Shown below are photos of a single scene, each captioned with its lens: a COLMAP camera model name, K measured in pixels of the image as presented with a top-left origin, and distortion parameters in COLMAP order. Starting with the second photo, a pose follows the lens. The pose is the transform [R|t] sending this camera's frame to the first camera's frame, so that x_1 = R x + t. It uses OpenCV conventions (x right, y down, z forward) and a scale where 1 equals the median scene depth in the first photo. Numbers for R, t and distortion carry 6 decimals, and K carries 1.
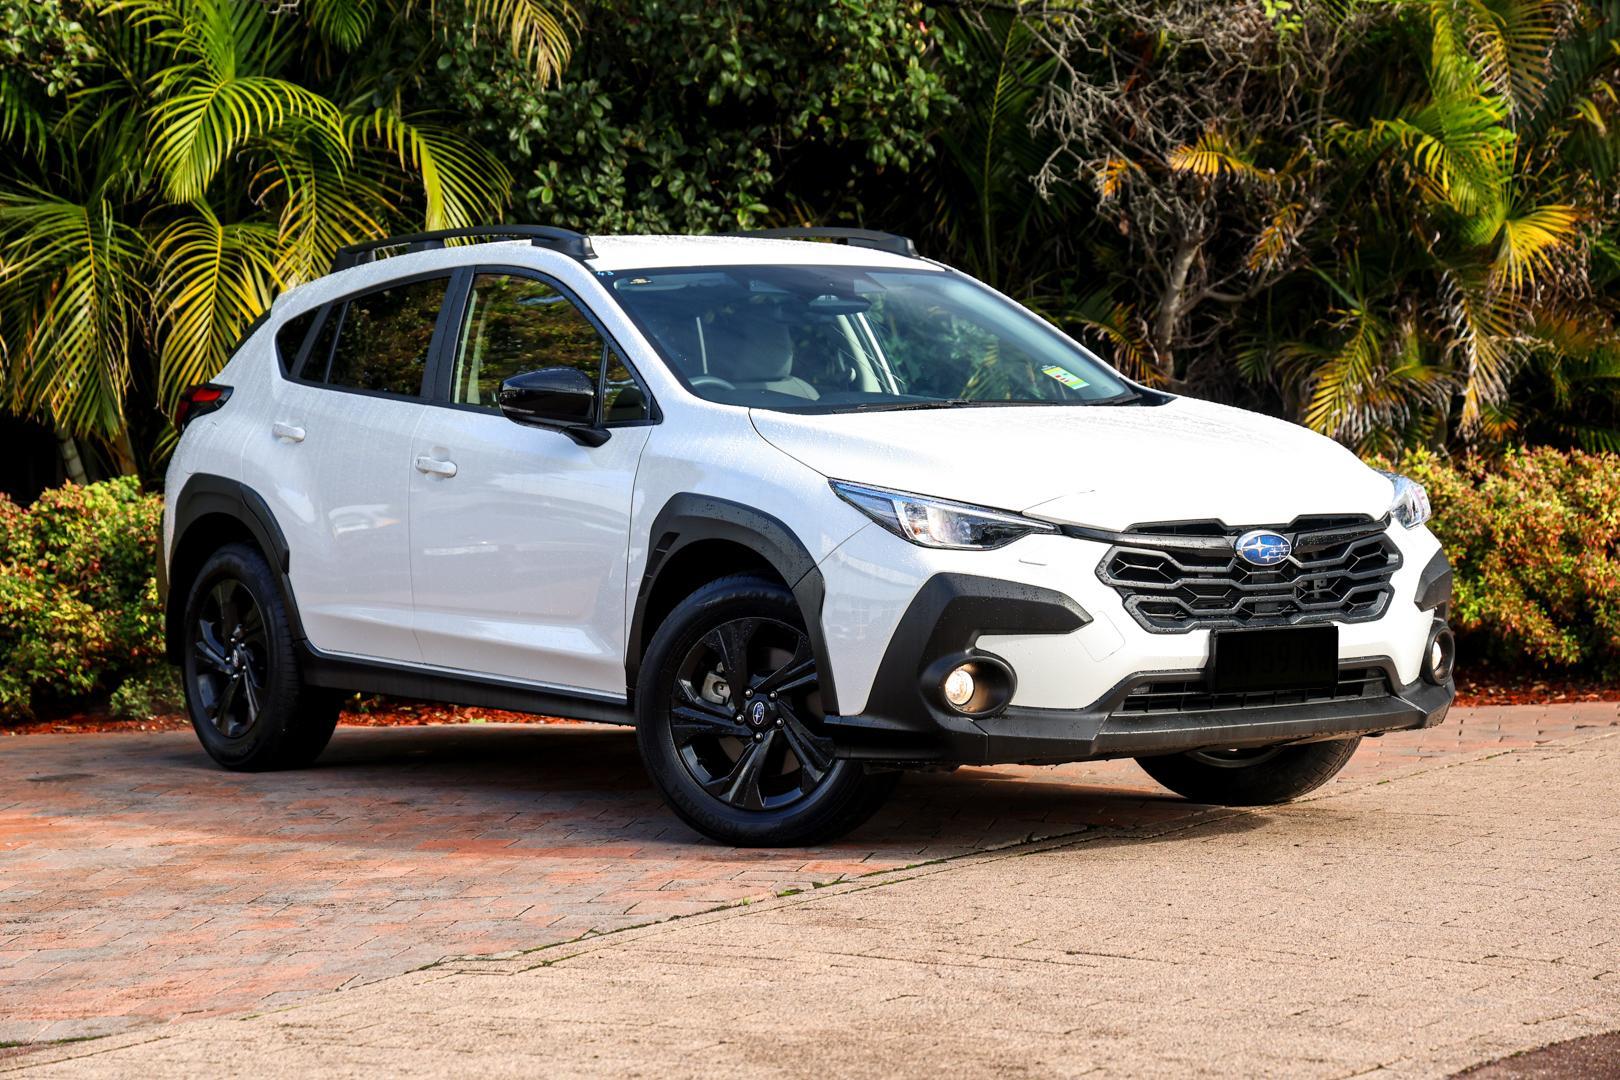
lens RADIAL K [[4118.4, 0, 809.9], [0, 4118.4, 491.5], [0, 0, 1]] dist [0.817080, -0.536907]
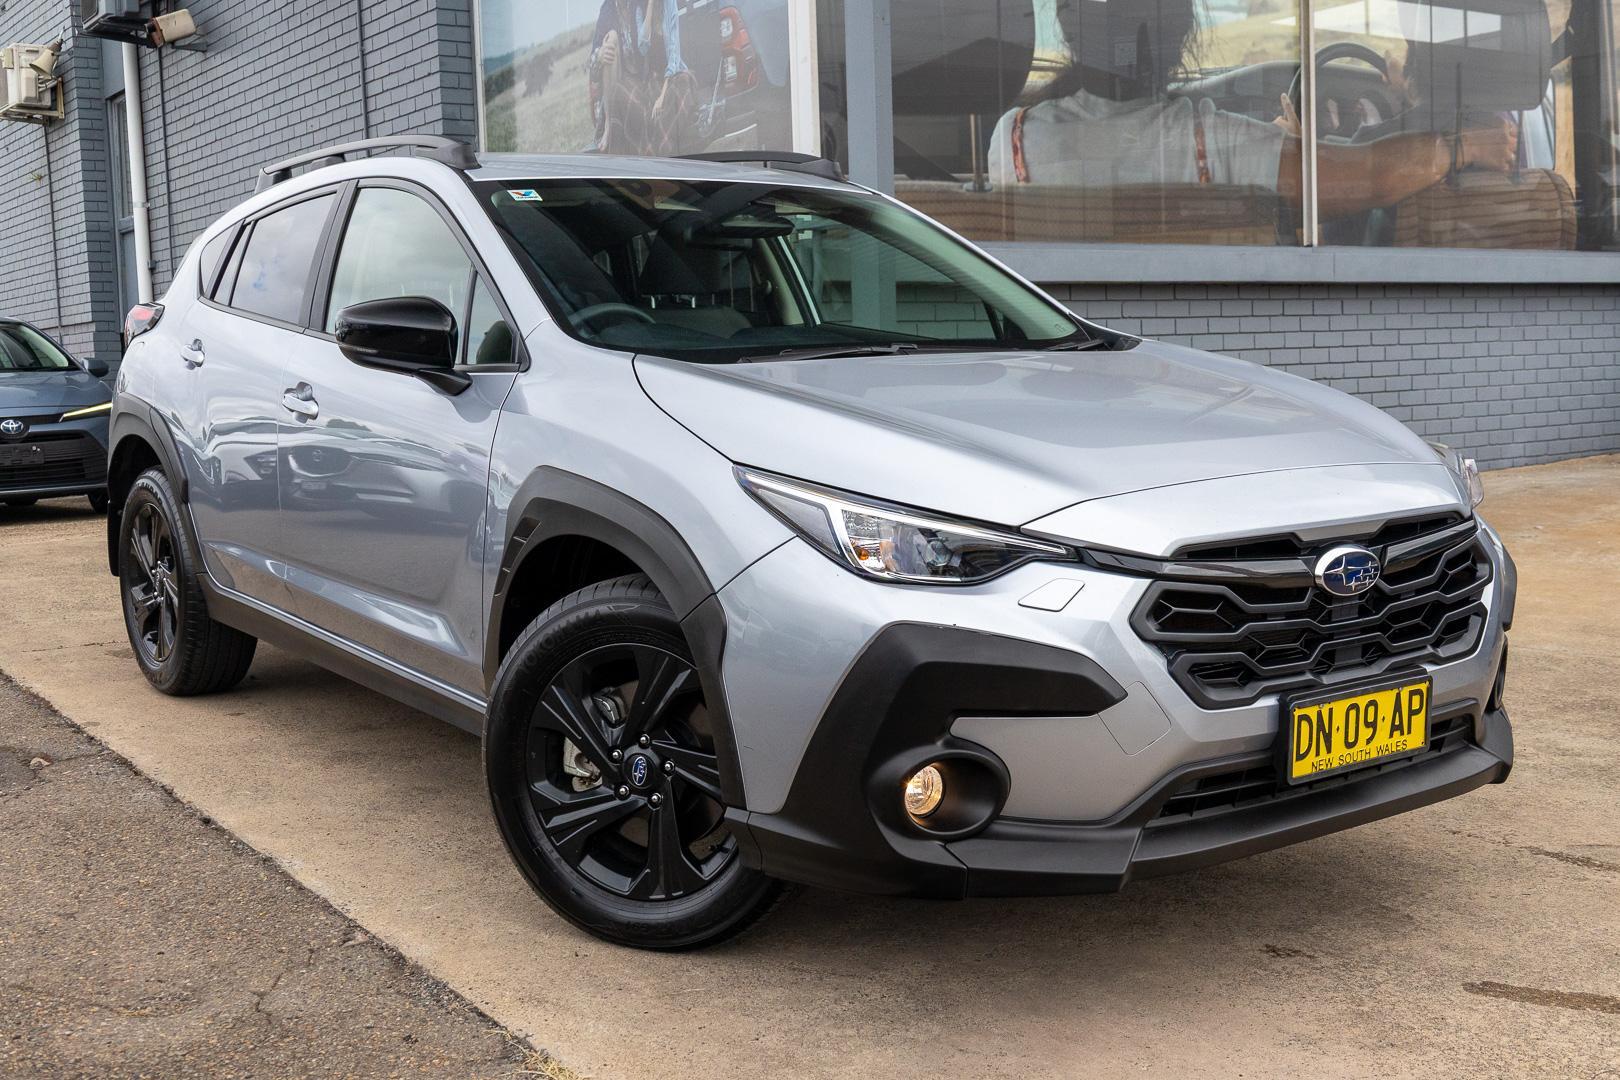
lens RADIAL K [[1867.1, 0, 815.0], [0, 1867.1, 537.5], [0, 0, 1]] dist [0.024161, 0.019436]
pose [[0.999572, 0.007105, 0.028365, 0.009414], [-0.010098, 0.994229, 0.106807, -0.025438], [-0.027442, -0.107047, 0.993875, 0.694861]]
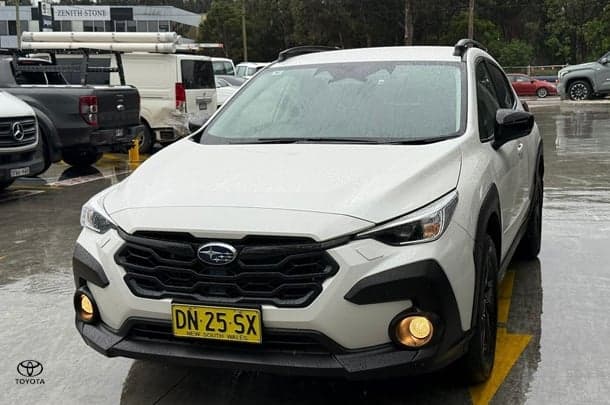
lens RADIAL K [[977.3, 0, 303.6], [0, 977.3, 201.1], [0, 0, 1]] dist [0.031239, 0.026682]
pose [[0.546247, 0.112592, -0.830023, 0.442596], [-0.004313, 0.991290, 0.131629, -0.056649], [0.837613, -0.068322, 0.541974, 0.836229]]
